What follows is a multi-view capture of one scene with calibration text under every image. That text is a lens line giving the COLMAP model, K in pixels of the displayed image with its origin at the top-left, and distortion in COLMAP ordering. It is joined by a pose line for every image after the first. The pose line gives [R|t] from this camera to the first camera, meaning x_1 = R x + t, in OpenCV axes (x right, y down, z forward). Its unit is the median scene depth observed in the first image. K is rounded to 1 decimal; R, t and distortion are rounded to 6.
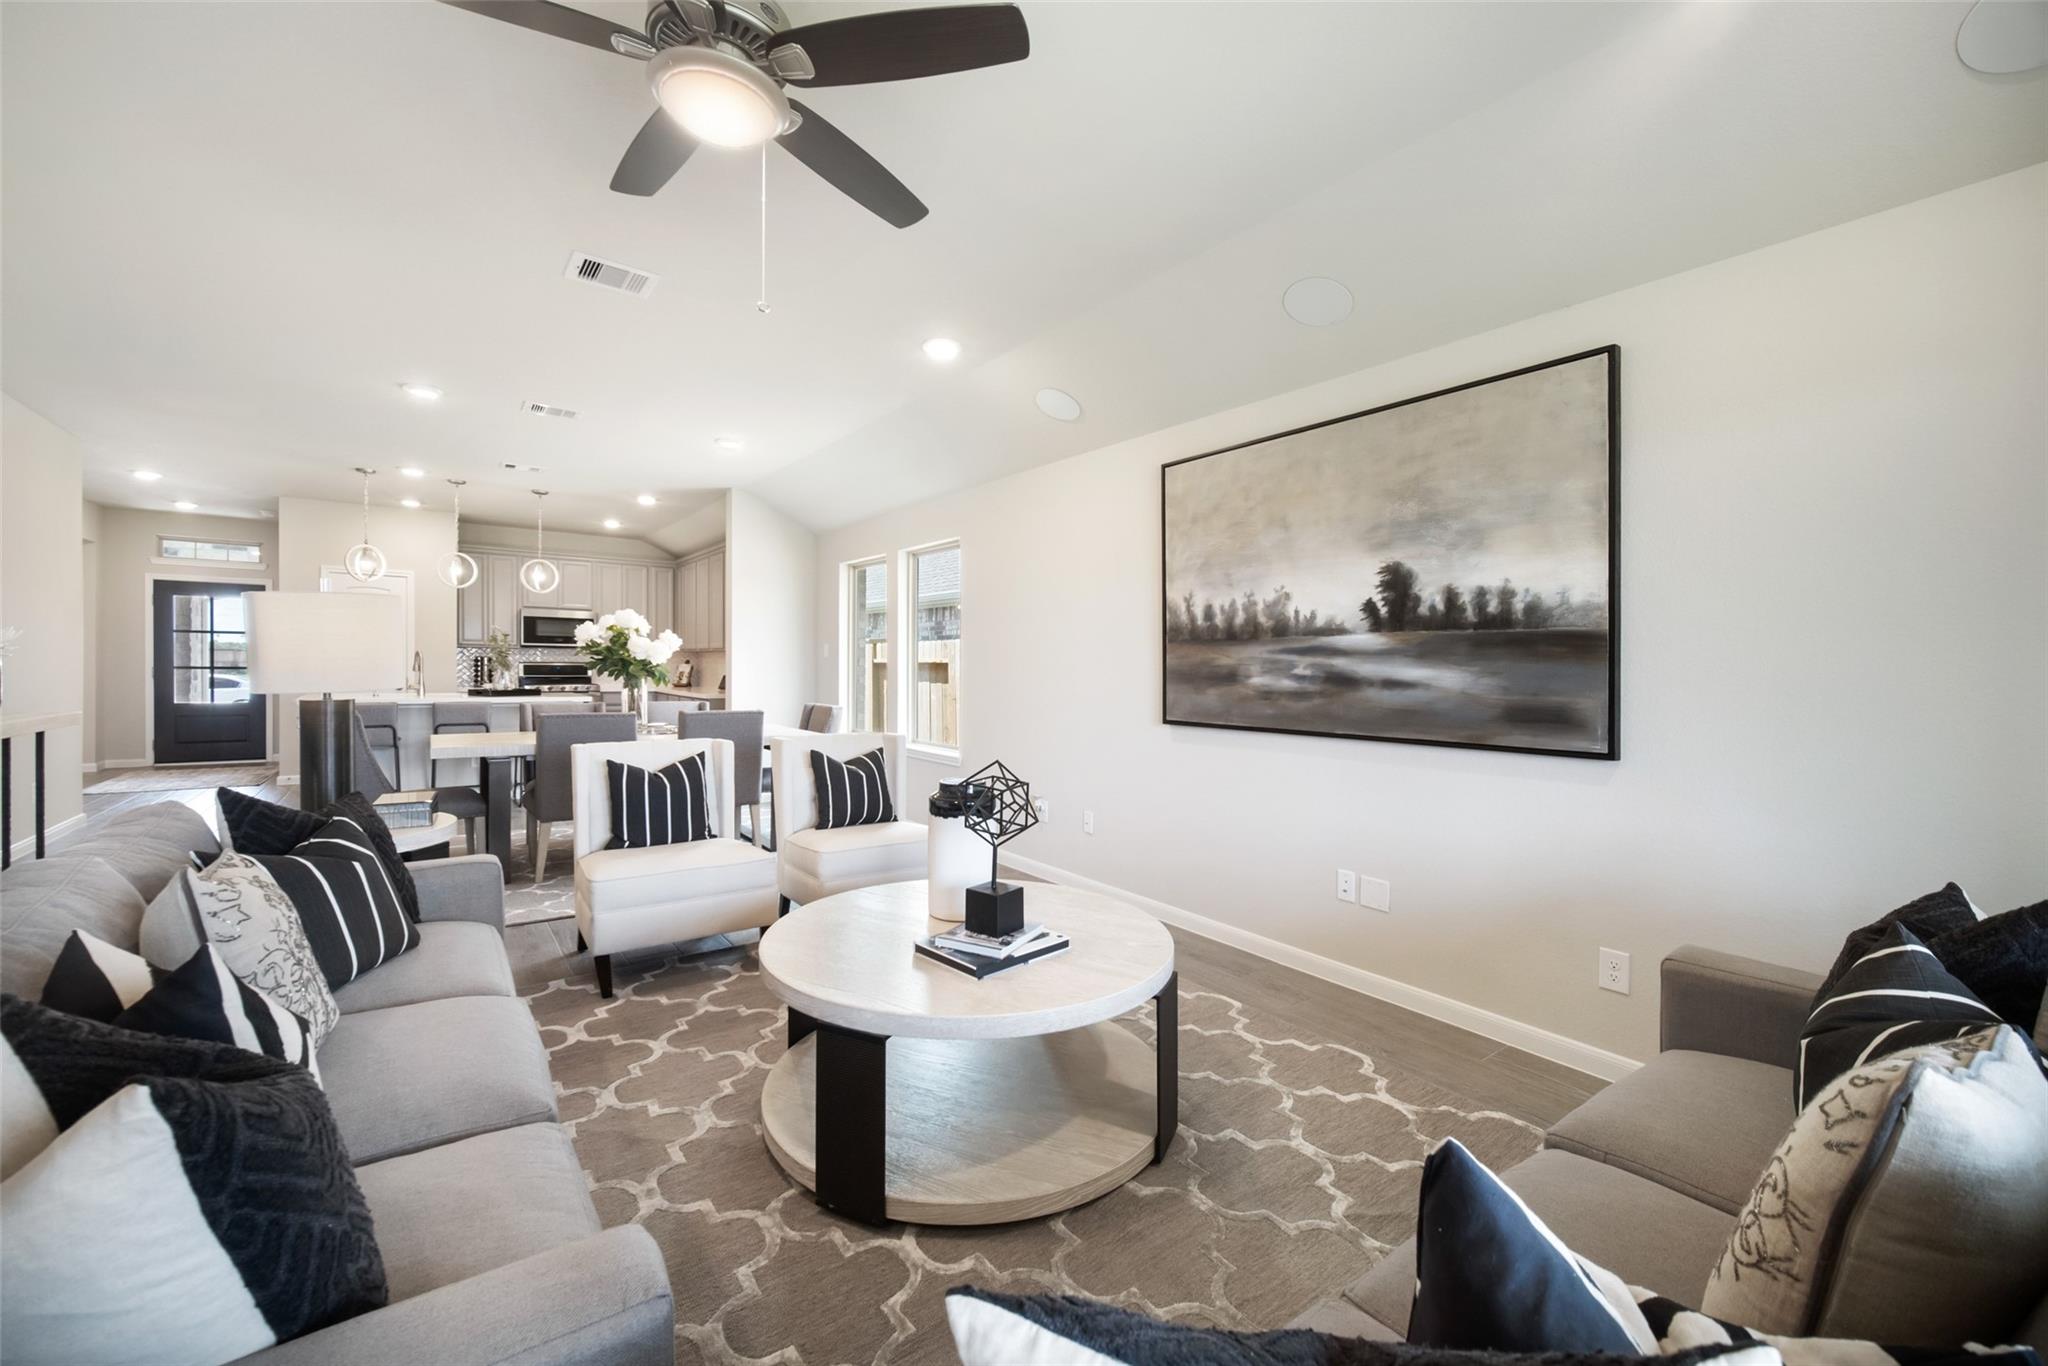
lens RADIAL K [[826.1, 0, 1008.5], [0, 826.1, 681.9], [0, 0, 1]] dist [-0.000592, -0.001205]
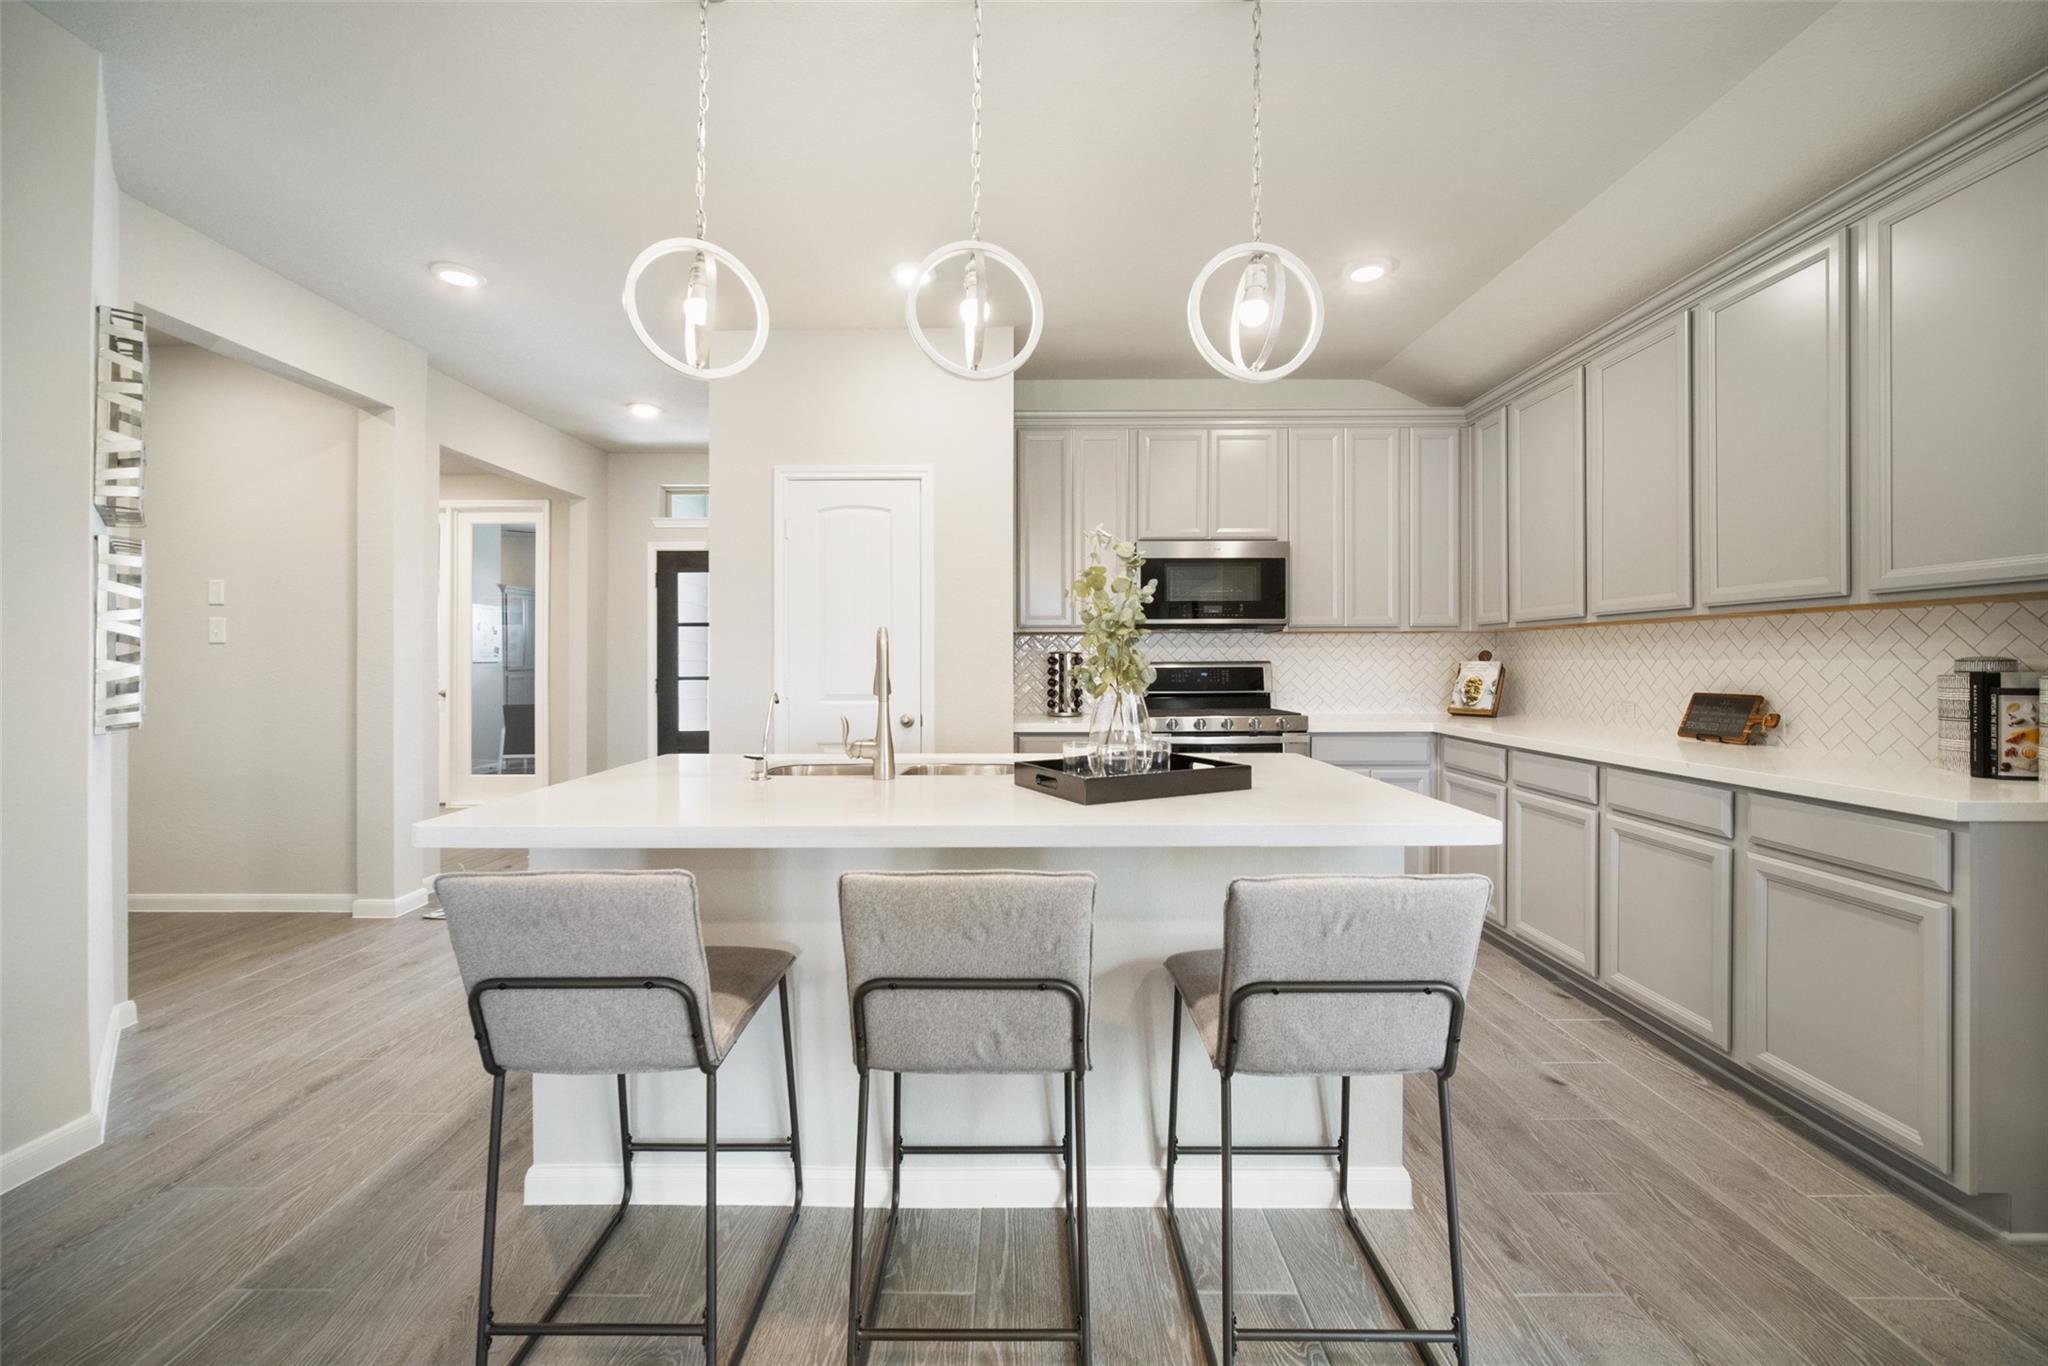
lens RADIAL K [[826.1, 0, 1012.3], [0, 826.1, 659.2], [0, 0, 1]] dist [-0.000592, -0.001205]
pose [[0.811740, -0.016882, -0.583775, -0.398051], [0.002597, 0.999677, -0.025297, -0.015169], [0.584013, 0.019018, 0.811521, 0.621155]]
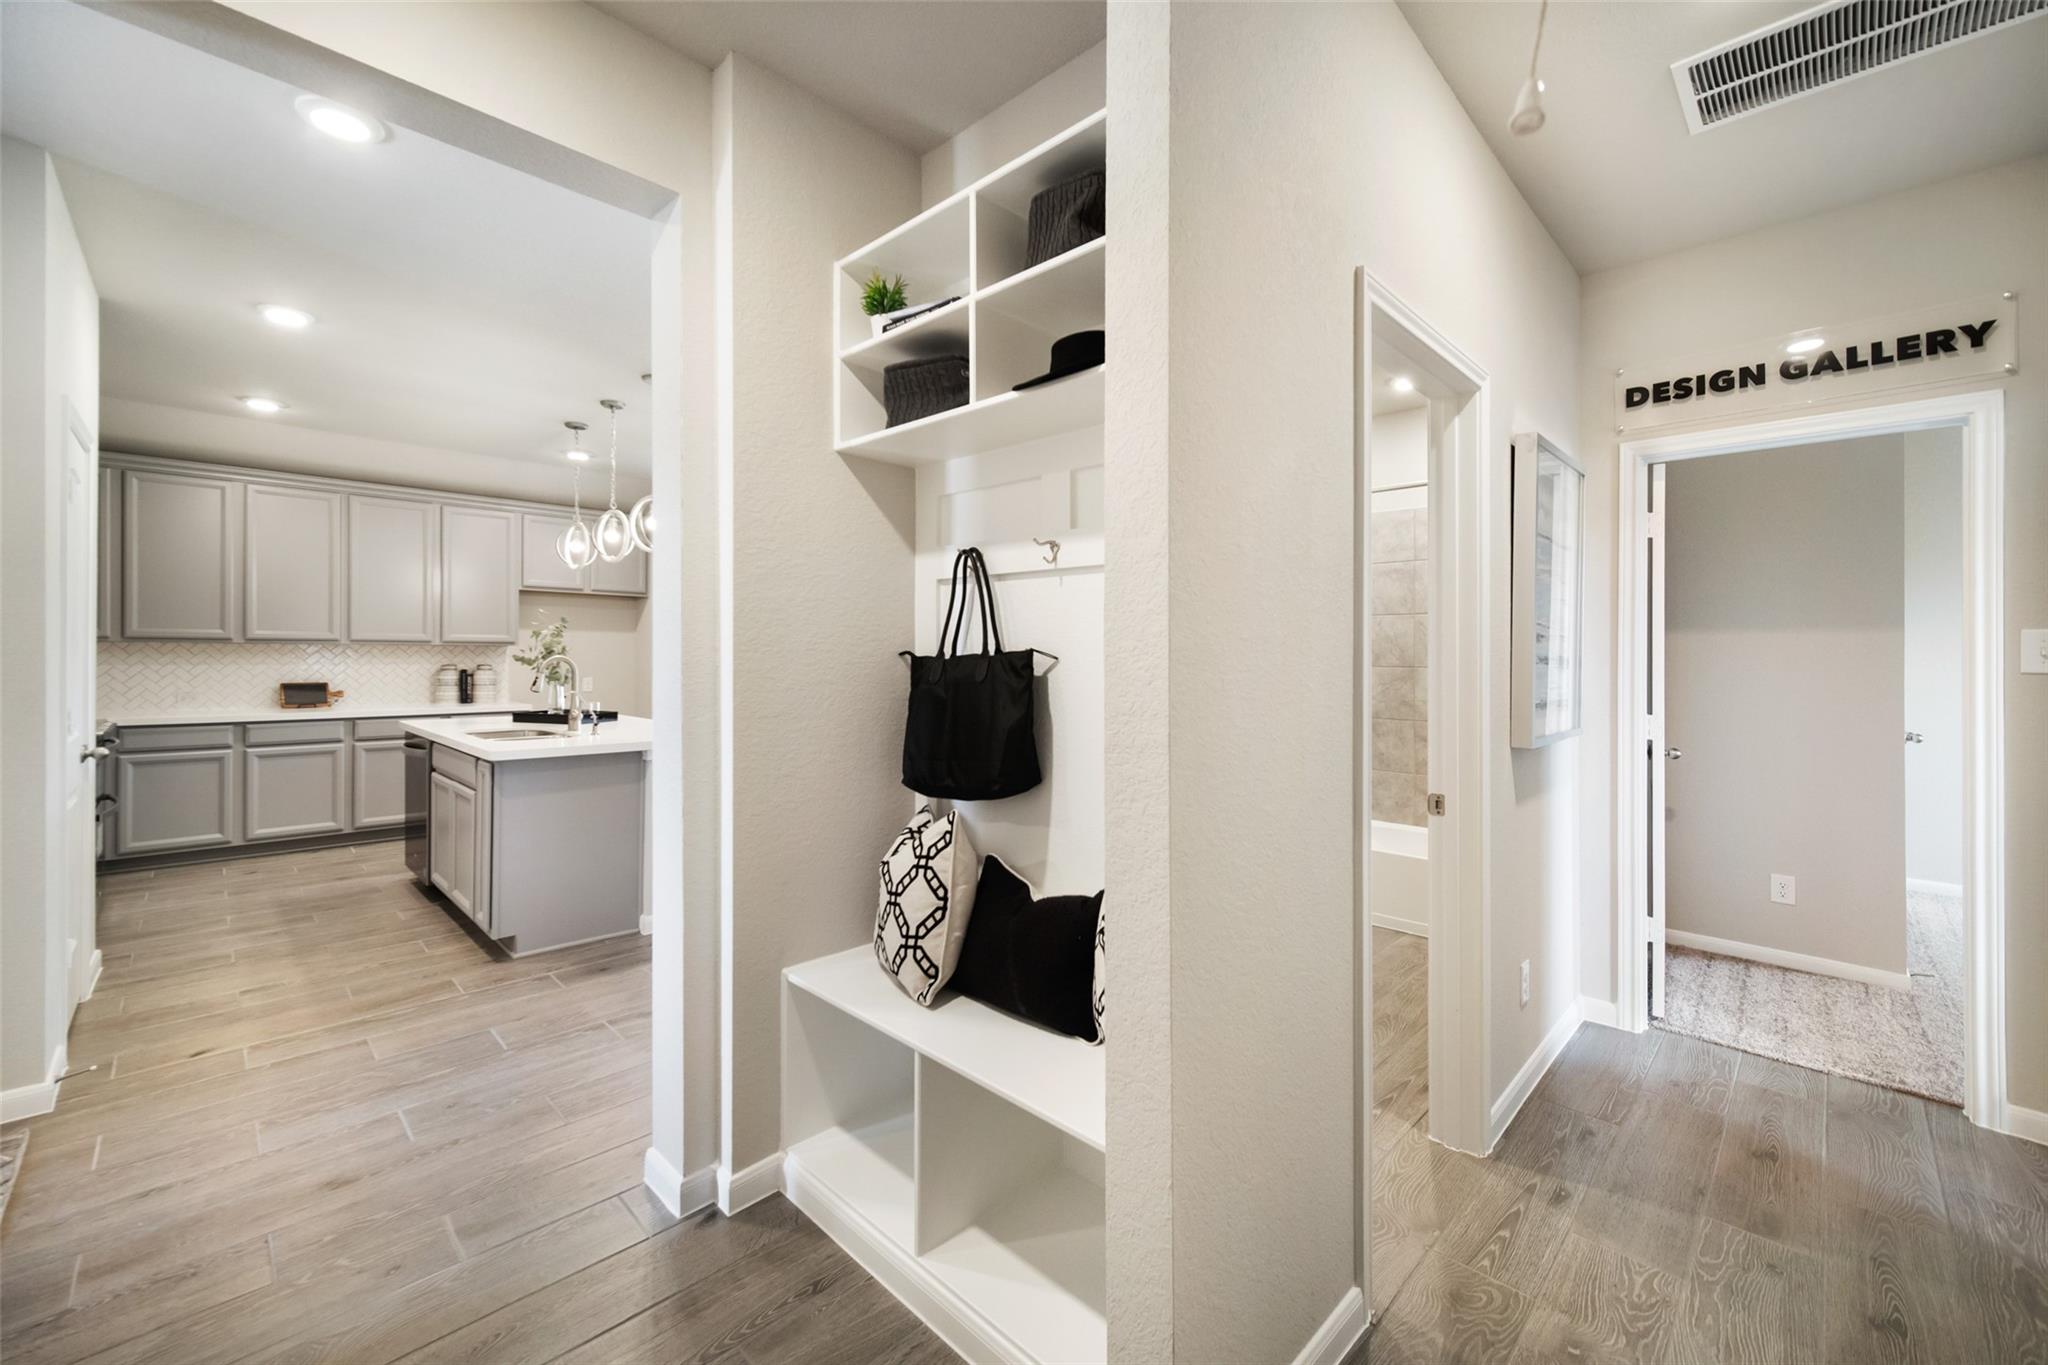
lens RADIAL K [[826.1, 0, 1031.2], [0, 826.1, 648.9], [0, 0, 1]] dist [-0.000592, -0.001205]
pose [[-0.179843, -0.012108, 0.983621, -1.097019], [0.007800, 0.999875, 0.013735, -0.039836], [-0.983664, 0.010143, -0.179726, 0.613247]]
